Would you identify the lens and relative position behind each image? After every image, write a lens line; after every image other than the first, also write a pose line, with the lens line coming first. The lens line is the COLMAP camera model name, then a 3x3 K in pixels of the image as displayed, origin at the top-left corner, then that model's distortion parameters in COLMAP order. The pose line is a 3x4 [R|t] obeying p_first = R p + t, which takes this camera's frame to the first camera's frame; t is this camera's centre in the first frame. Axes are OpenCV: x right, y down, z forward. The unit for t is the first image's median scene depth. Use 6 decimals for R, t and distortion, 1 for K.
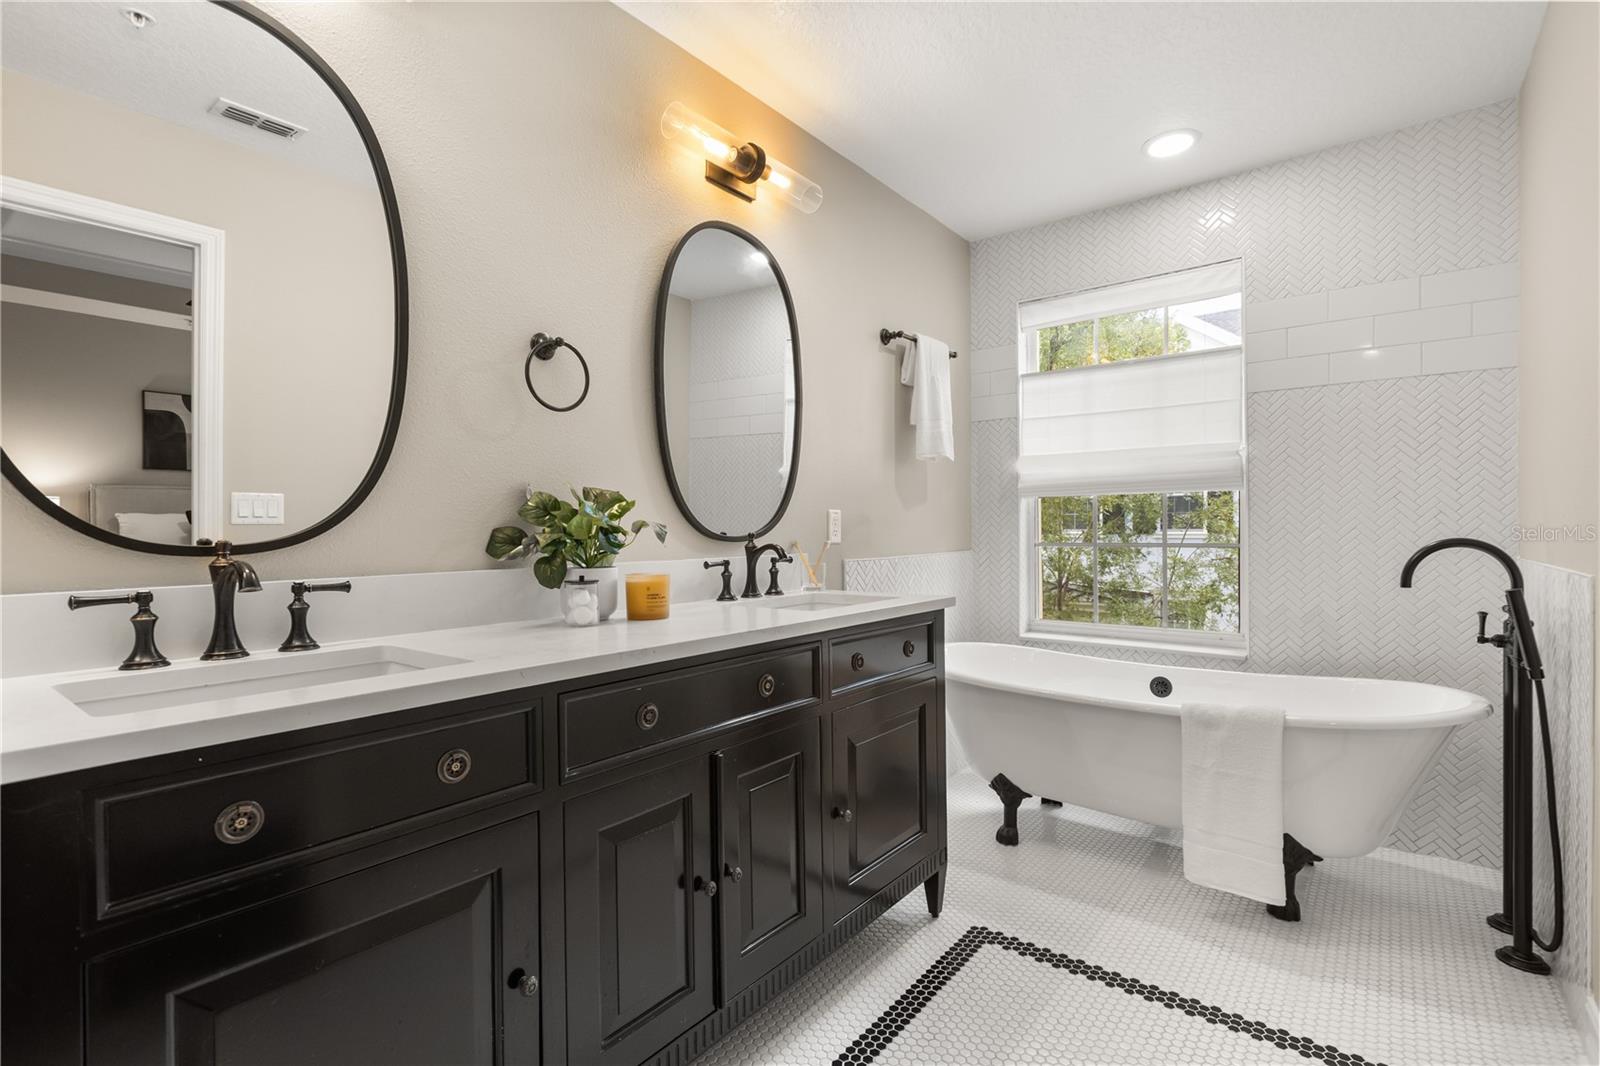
lens RADIAL K [[763.1, 0, 797.6], [0, 763.1, 530.6], [0, 0, 1]] dist [0.000032, -0.000617]
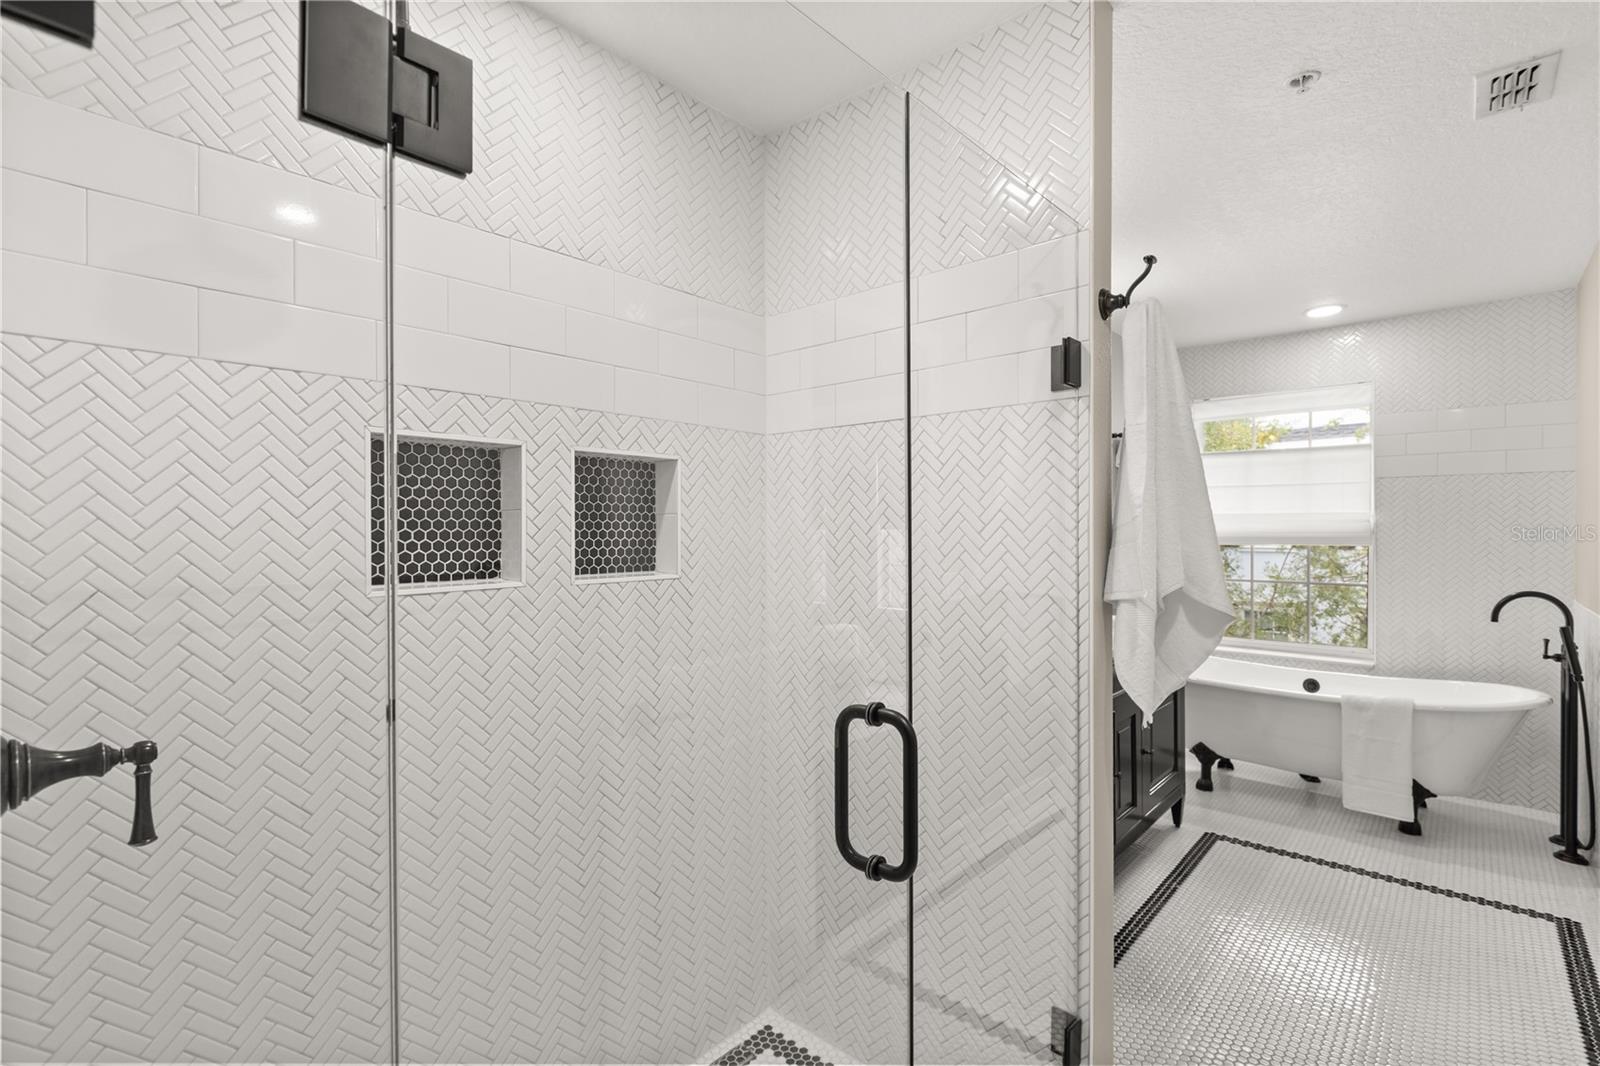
lens RADIAL K [[763.1, 0, 797.6], [0, 763.1, 530.6], [0, 0, 1]] dist [0.000032, -0.000617]
pose [[0.997994, 0.006135, -0.063005, -0.511478], [-0.006200, 0.999980, -0.000829, -0.099740], [0.062999, 0.001218, 0.998013, -0.626177]]
